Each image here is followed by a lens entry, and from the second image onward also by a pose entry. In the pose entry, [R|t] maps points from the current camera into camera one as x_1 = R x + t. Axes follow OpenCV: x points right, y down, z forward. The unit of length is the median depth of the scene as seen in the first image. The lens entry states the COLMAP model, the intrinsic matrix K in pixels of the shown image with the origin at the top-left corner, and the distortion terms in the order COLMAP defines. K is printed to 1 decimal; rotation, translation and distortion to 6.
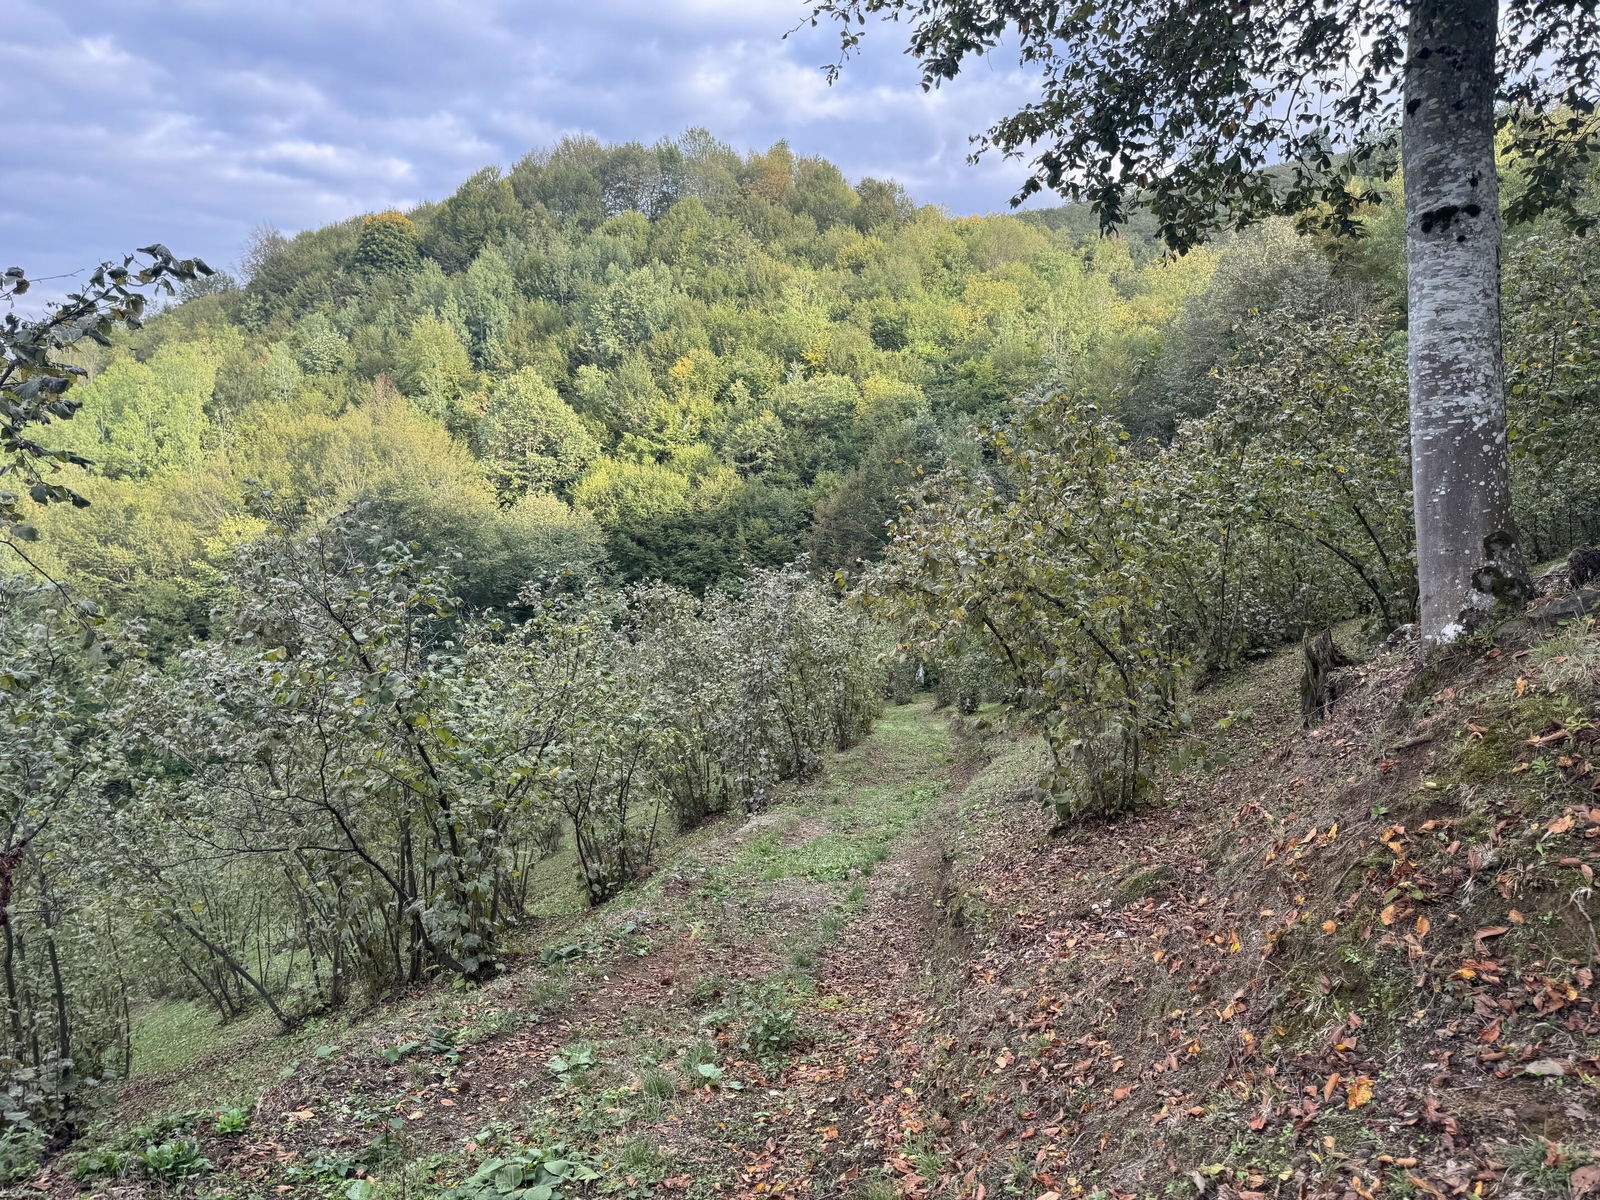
lens RADIAL K [[1121.4, 0, 786.7], [0, 1121.4, 605.0], [0, 0, 1]] dist [0.057359, -0.073065]
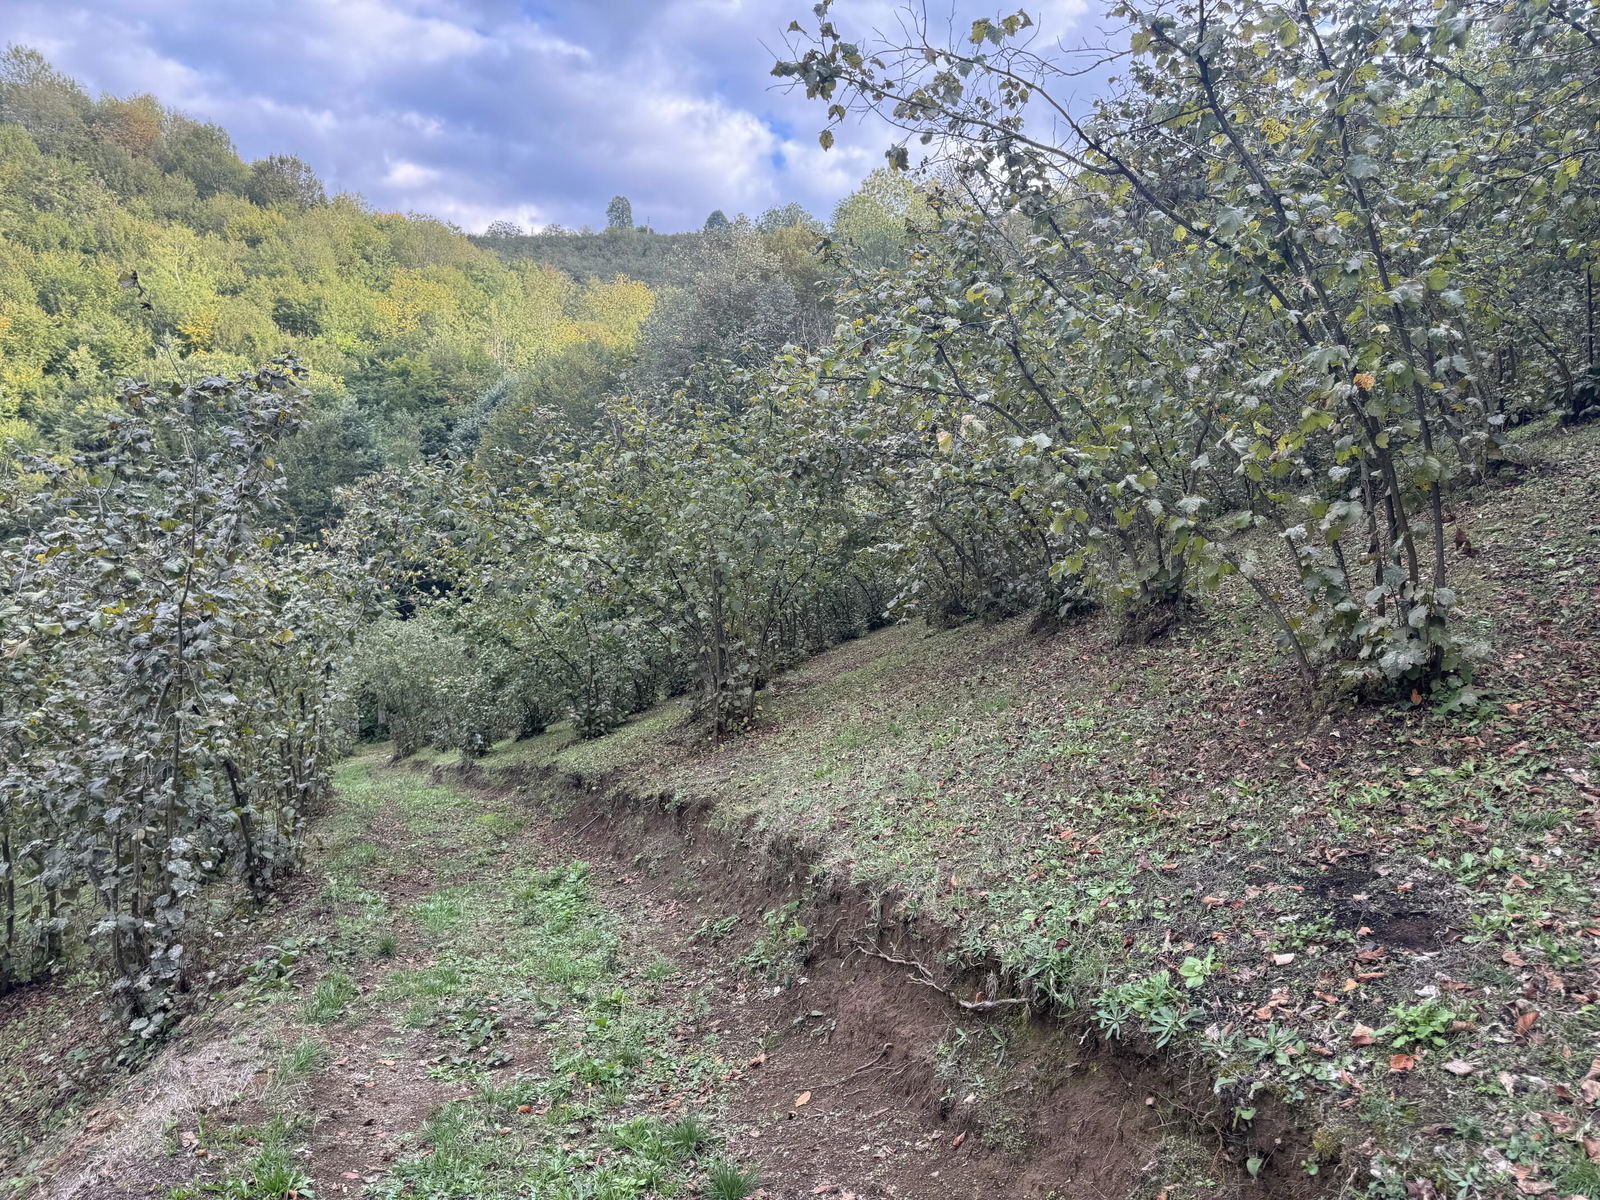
lens RADIAL K [[1121.4, 0, 799.3], [0, 1121.4, 592.8], [0, 0, 1]] dist [0.057359, -0.073065]
pose [[0.864706, 0.013113, 0.502107, -0.006257], [0.016000, 0.998433, -0.053629, 0.013255], [-0.502023, 0.054407, 0.863141, 0.105994]]
